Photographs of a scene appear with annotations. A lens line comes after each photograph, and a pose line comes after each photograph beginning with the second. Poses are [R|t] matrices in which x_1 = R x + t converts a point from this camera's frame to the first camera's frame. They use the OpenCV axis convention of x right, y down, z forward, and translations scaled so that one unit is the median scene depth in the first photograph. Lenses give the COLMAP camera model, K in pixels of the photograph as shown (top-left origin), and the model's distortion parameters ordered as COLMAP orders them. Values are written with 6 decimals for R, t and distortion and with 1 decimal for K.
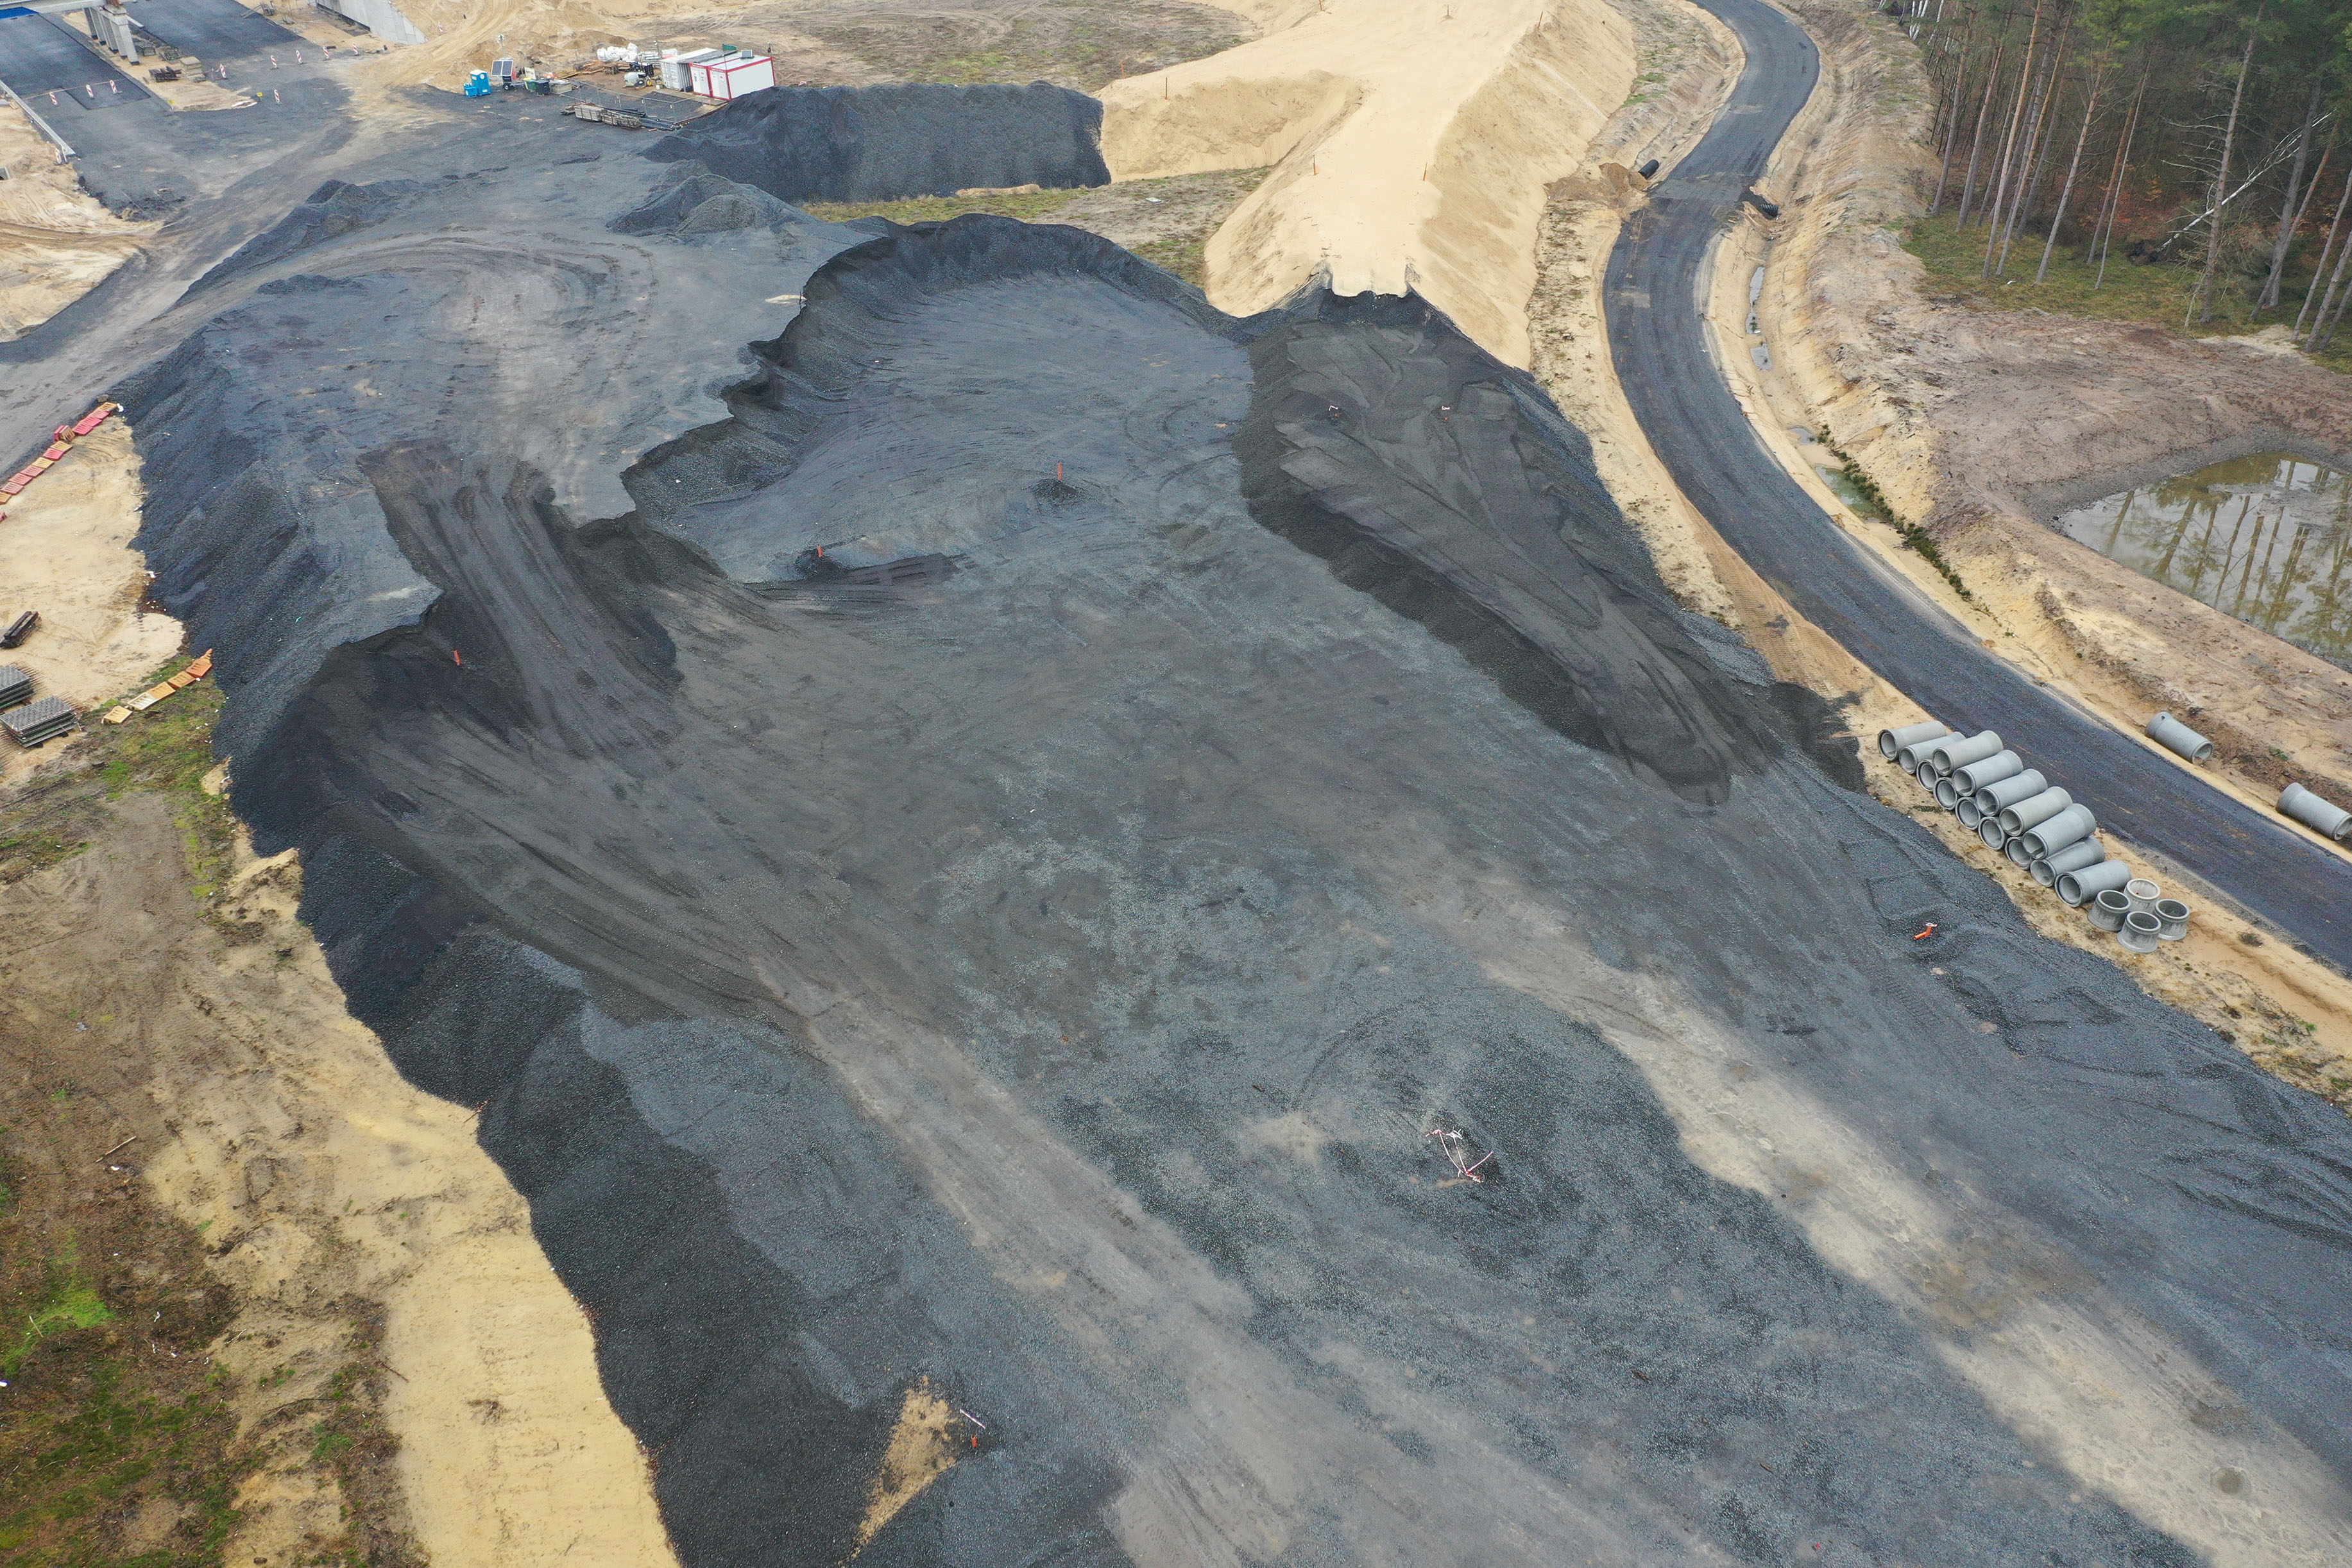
lens RADIAL K [[1868.1, 0, 1176.0], [0, 1868.1, 784.0], [0, 0, 1]] dist [-0.001923, -0.001499]
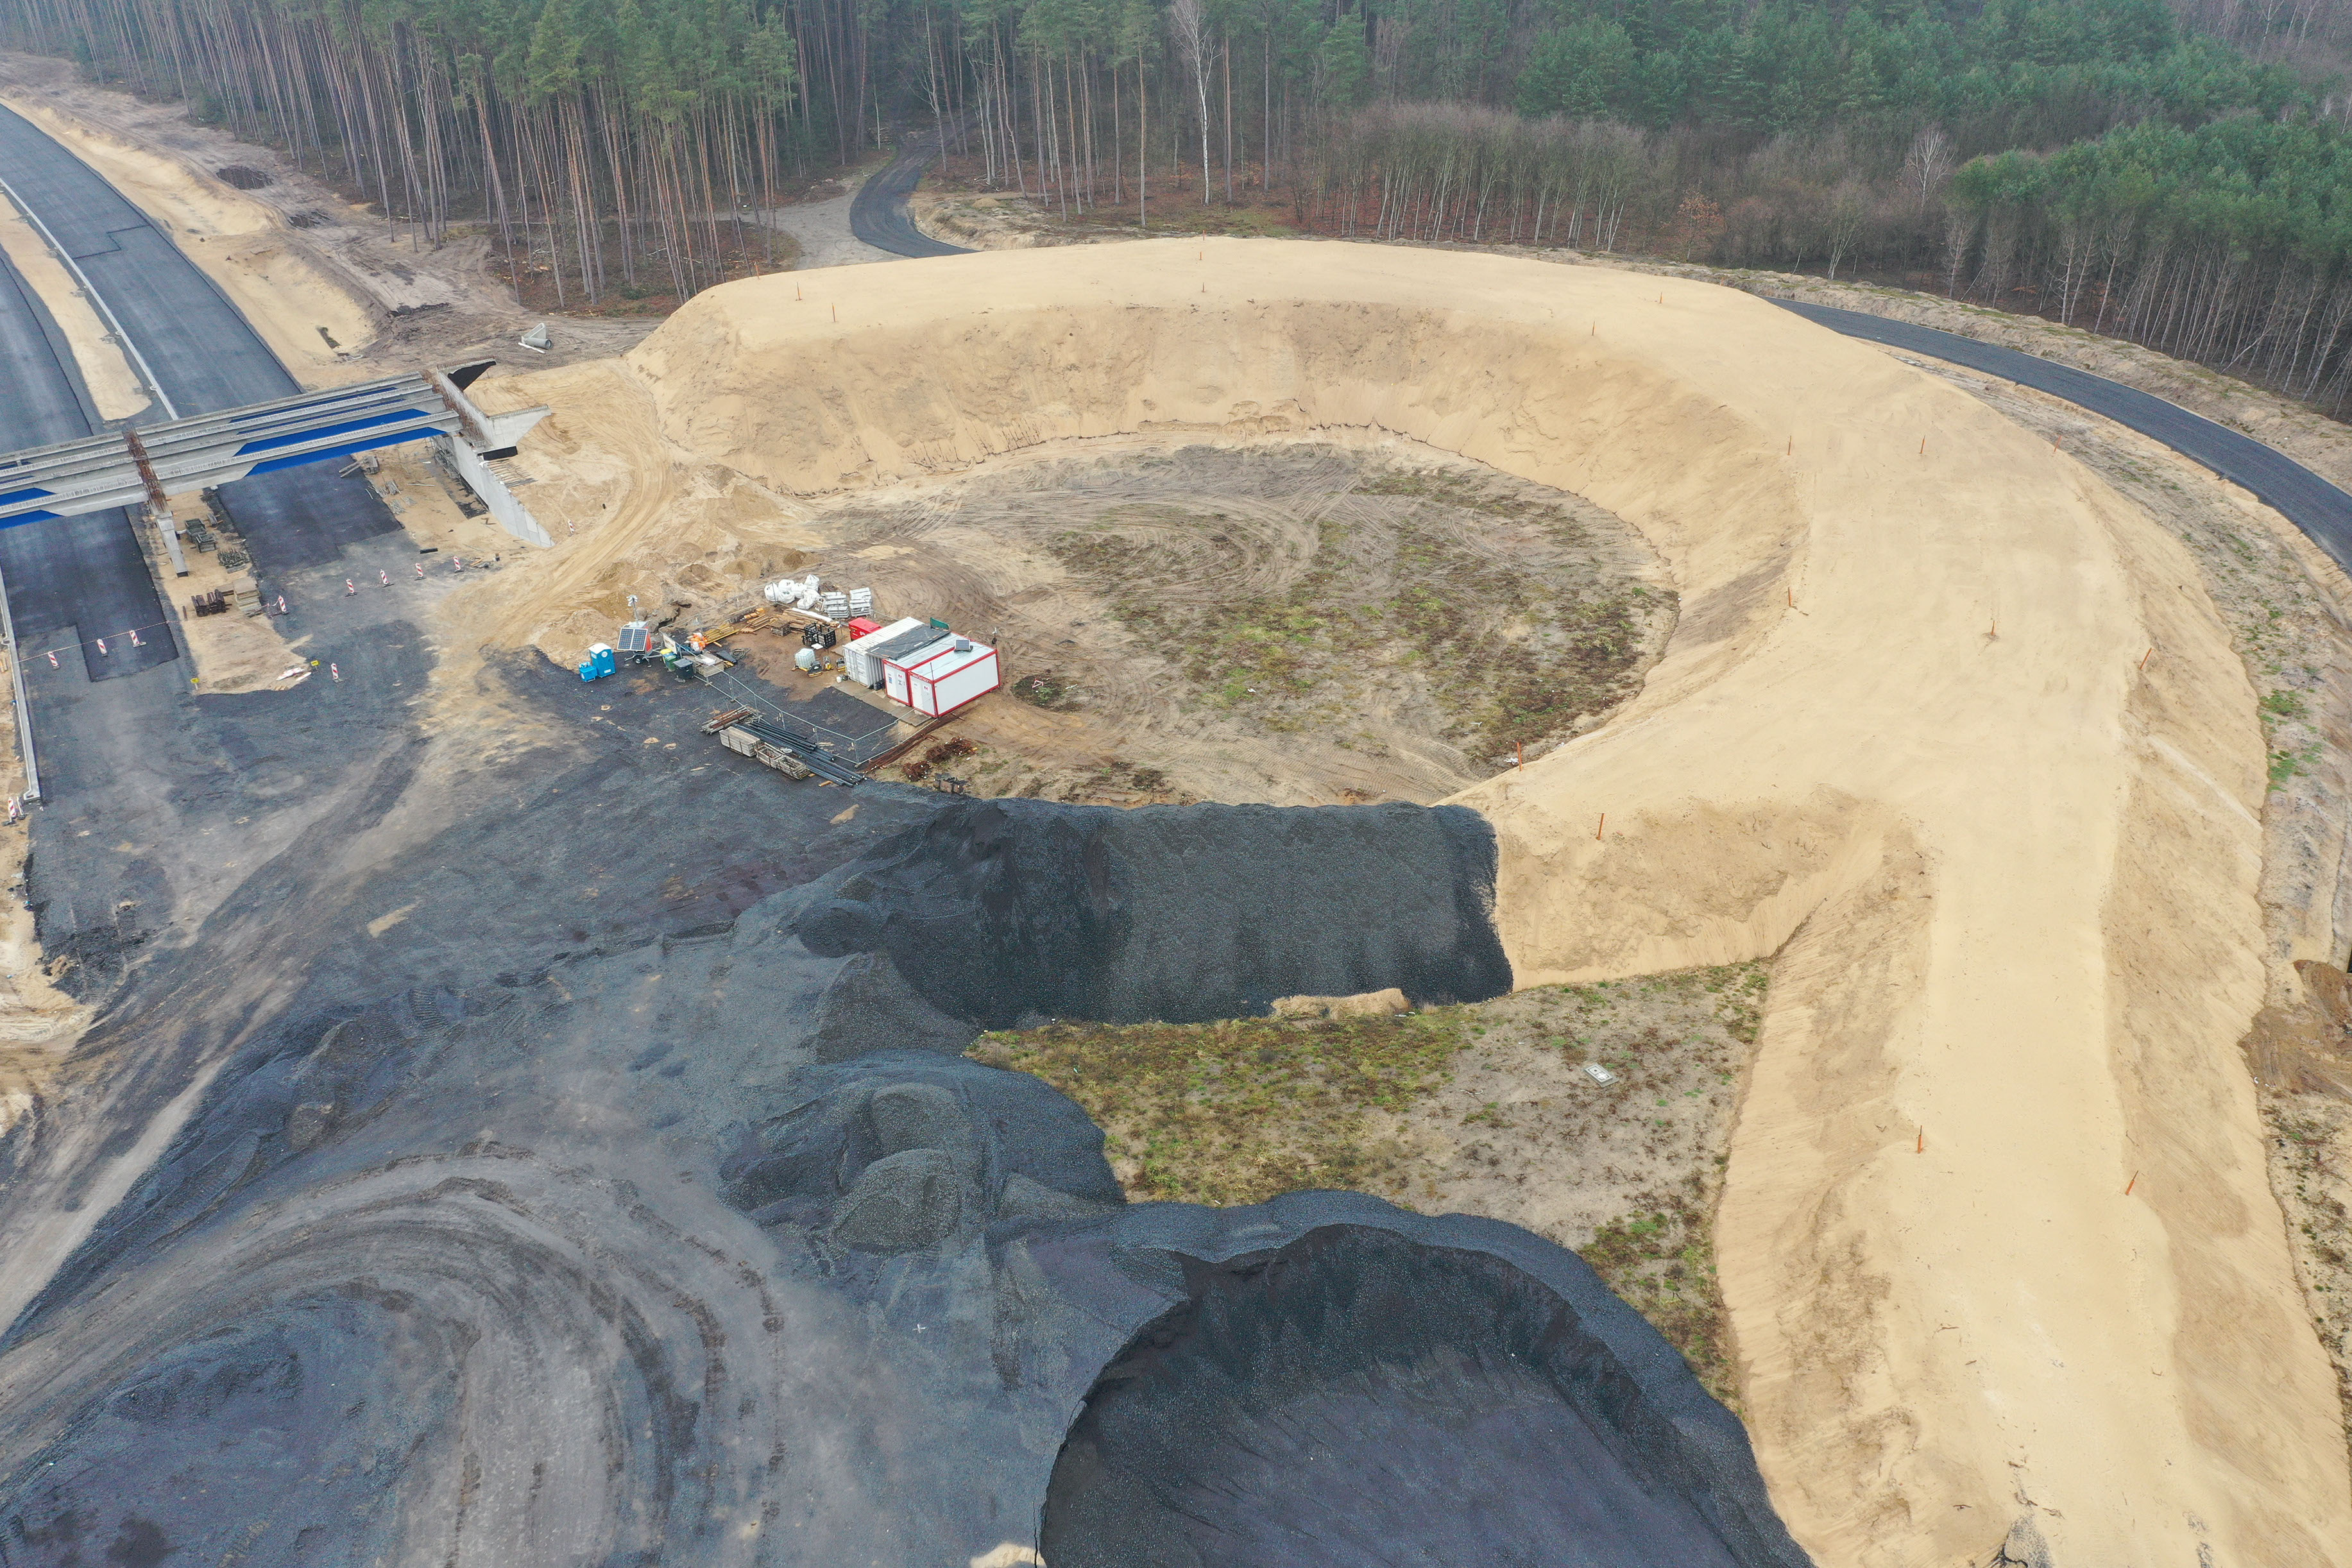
lens RADIAL K [[1868.1, 0, 1176.0], [0, 1868.1, 784.0], [0, 0, 1]] dist [-0.001923, -0.001499]
pose [[0.994561, 0.039877, -0.096218, -0.088833], [-0.045384, 0.997413, -0.055739, -0.342508], [0.093747, 0.059802, 0.993798, 0.343399]]
